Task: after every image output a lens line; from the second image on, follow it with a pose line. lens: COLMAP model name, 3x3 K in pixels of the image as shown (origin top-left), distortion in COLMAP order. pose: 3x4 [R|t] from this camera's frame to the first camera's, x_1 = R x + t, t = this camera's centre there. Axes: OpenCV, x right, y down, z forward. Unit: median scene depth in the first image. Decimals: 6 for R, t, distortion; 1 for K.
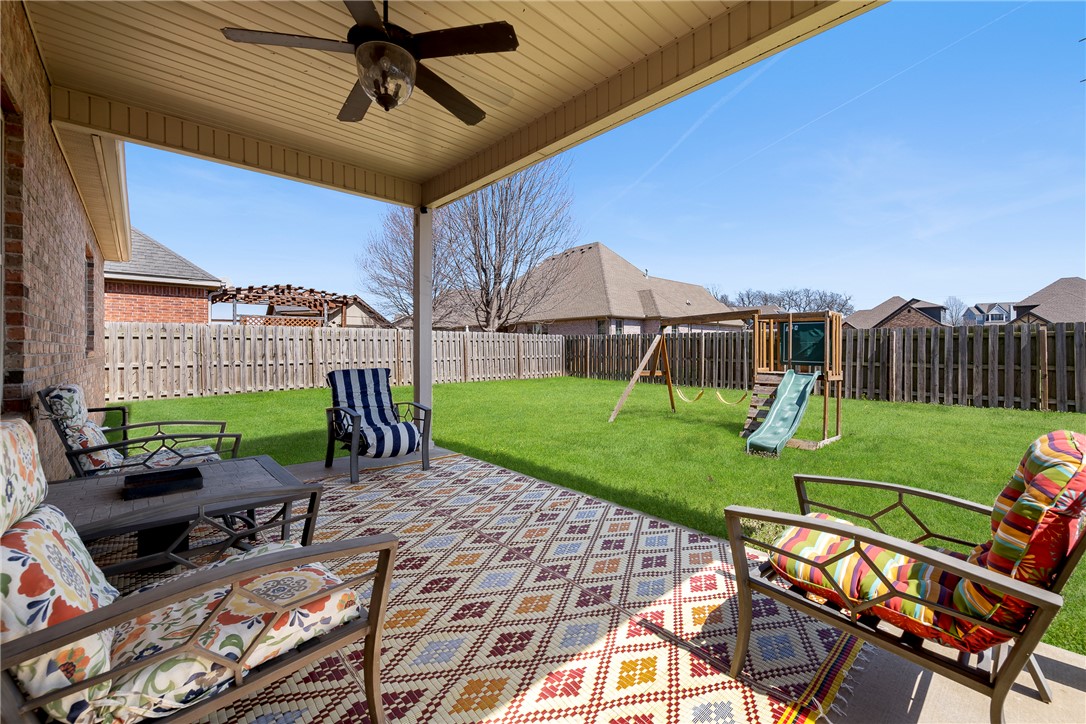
lens RADIAL K [[431.4, 0, 537.2], [0, 431.4, 358.4], [0, 0, 1]] dist [-0.002924, -0.000577]
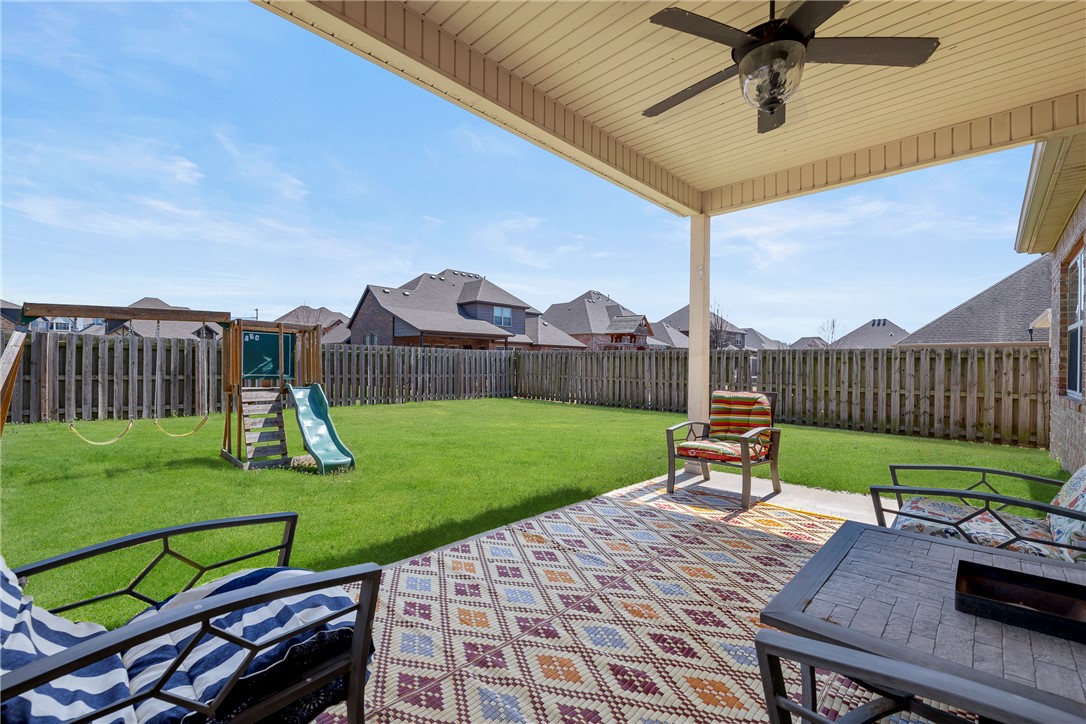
lens RADIAL K [[462.5, 0, 538.2], [0, 462.5, 365.7], [0, 0, 1]] dist [-0.000447, -0.000092]
pose [[-0.054801, 0.000385, 0.998497, -0.405667], [0.007350, 0.999973, 0.000018, -0.008799], [-0.998470, 0.007340, -0.054803, 0.465910]]
